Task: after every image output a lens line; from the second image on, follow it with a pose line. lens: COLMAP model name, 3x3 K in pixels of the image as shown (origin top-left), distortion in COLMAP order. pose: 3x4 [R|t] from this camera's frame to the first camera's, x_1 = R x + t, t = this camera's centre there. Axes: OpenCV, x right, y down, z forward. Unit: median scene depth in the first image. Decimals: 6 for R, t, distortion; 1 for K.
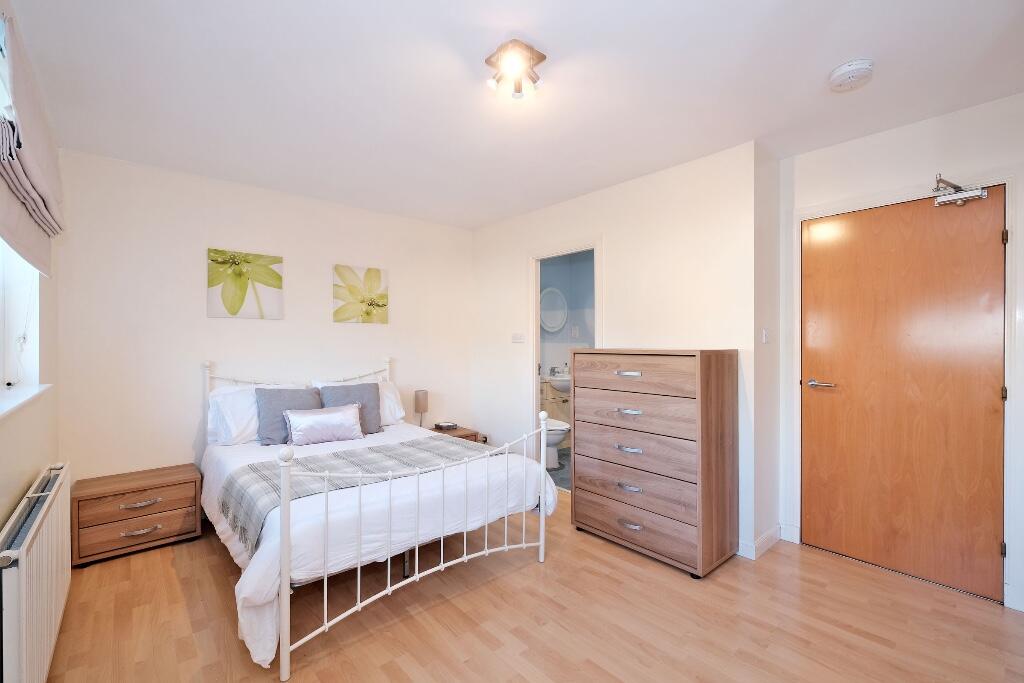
lens RADIAL K [[444.8, 0, 508.9], [0, 444.8, 344.6], [0, 0, 1]] dist [-0.004015, -0.000078]
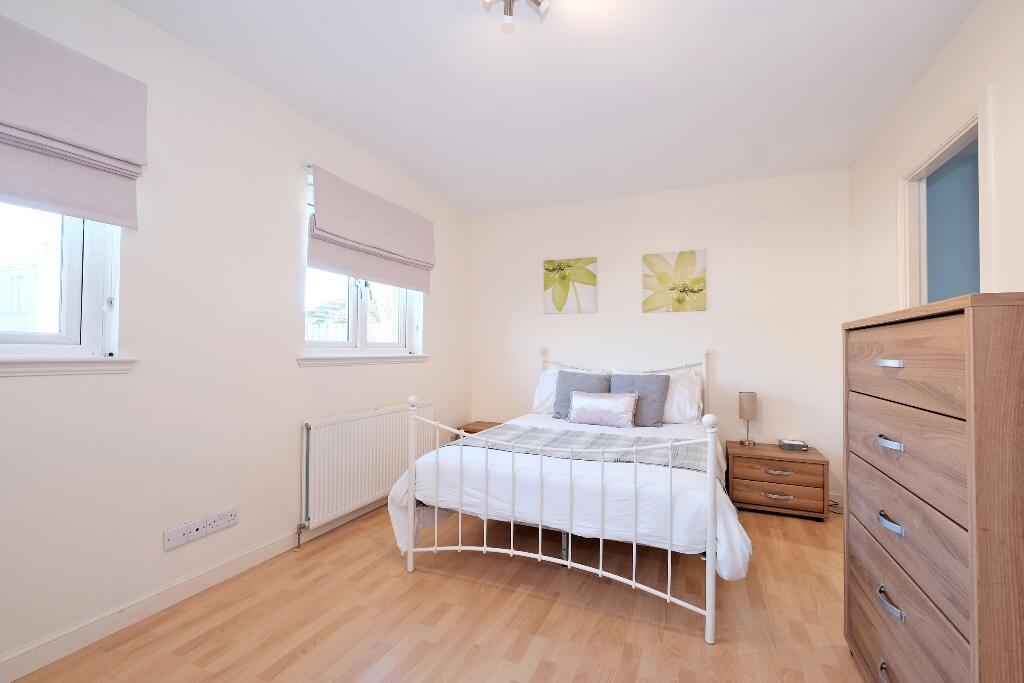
lens RADIAL K [[444.8, 0, 513.6], [0, 444.8, 343.0], [0, 0, 1]] dist [-0.004015, -0.000078]
pose [[0.436625, -0.011874, -0.899565, 0.420987], [-0.014518, 0.999690, -0.020242, 0.047203], [0.899526, 0.021898, 0.436317, 0.341590]]
